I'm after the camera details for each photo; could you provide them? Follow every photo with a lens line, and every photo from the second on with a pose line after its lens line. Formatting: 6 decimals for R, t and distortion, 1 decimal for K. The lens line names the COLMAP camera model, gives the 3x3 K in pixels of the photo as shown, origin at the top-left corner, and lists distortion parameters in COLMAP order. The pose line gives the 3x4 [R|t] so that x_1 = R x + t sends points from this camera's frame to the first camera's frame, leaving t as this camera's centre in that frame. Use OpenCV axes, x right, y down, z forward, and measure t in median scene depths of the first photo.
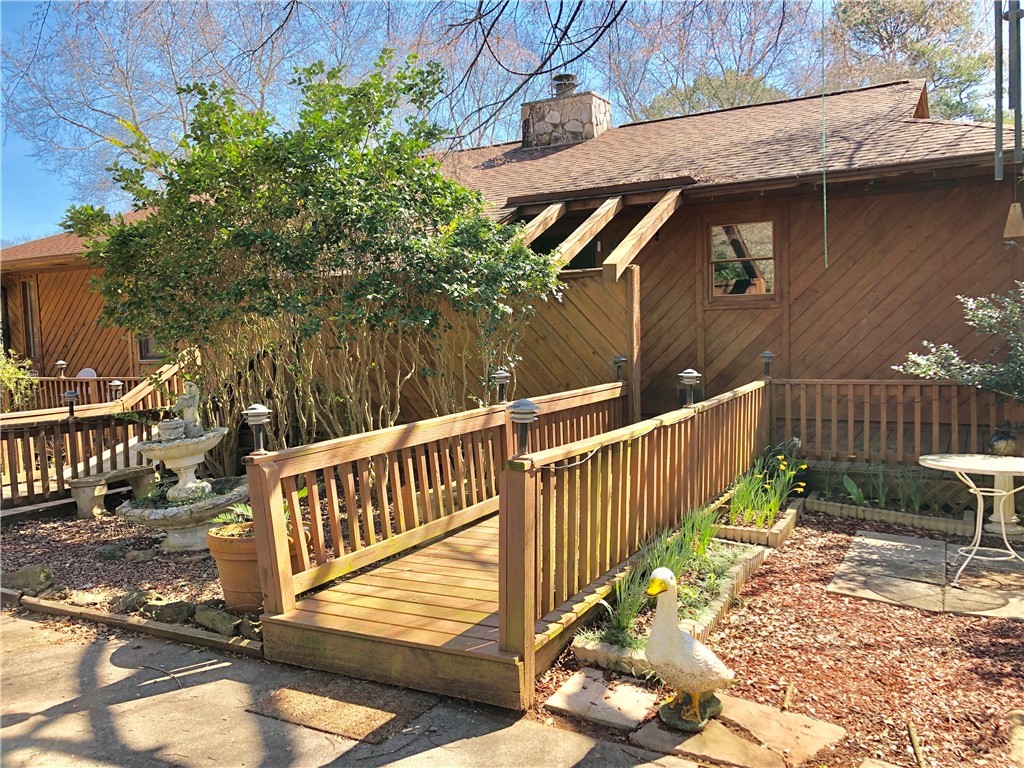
lens RADIAL K [[829.7, 0, 512.0], [0, 829.7, 384.0], [0, 0, 1]] dist [0.008907, -0.000553]
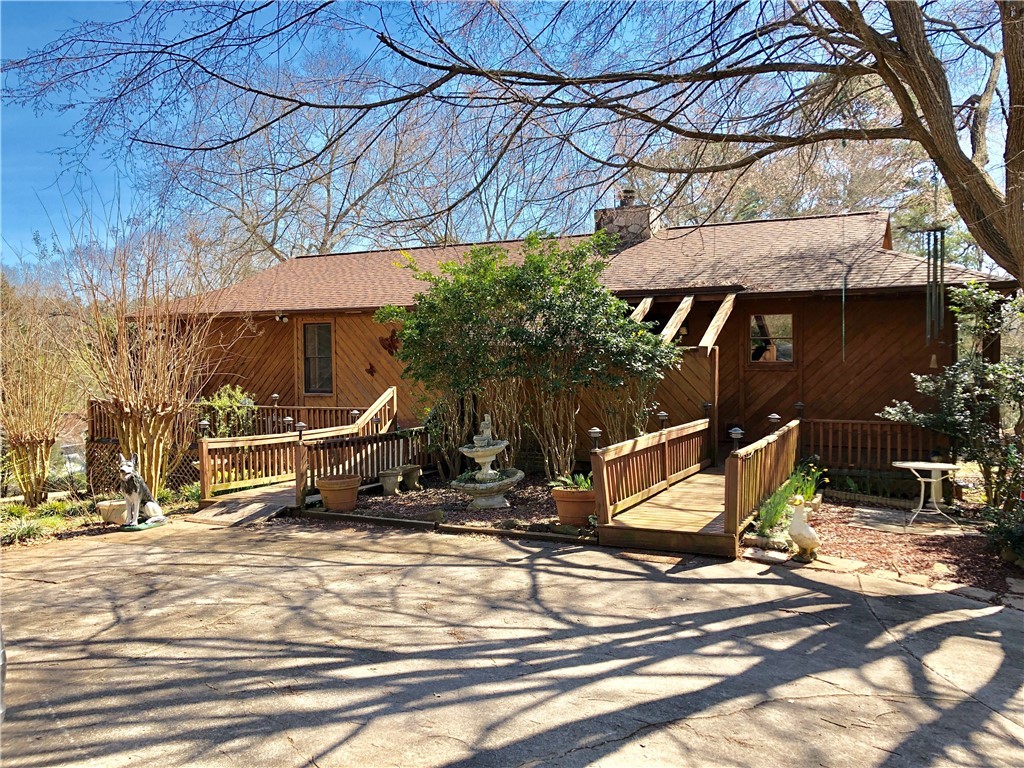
lens RADIAL K [[818.9, 0, 512.0], [0, 818.9, 384.0], [0, 0, 1]] dist [-0.001854, -0.007193]
pose [[0.998991, 0.022204, 0.039033, -0.351721], [-0.020705, 0.999048, -0.038391, -0.000965], [-0.039848, 0.037544, 0.998500, -0.649298]]
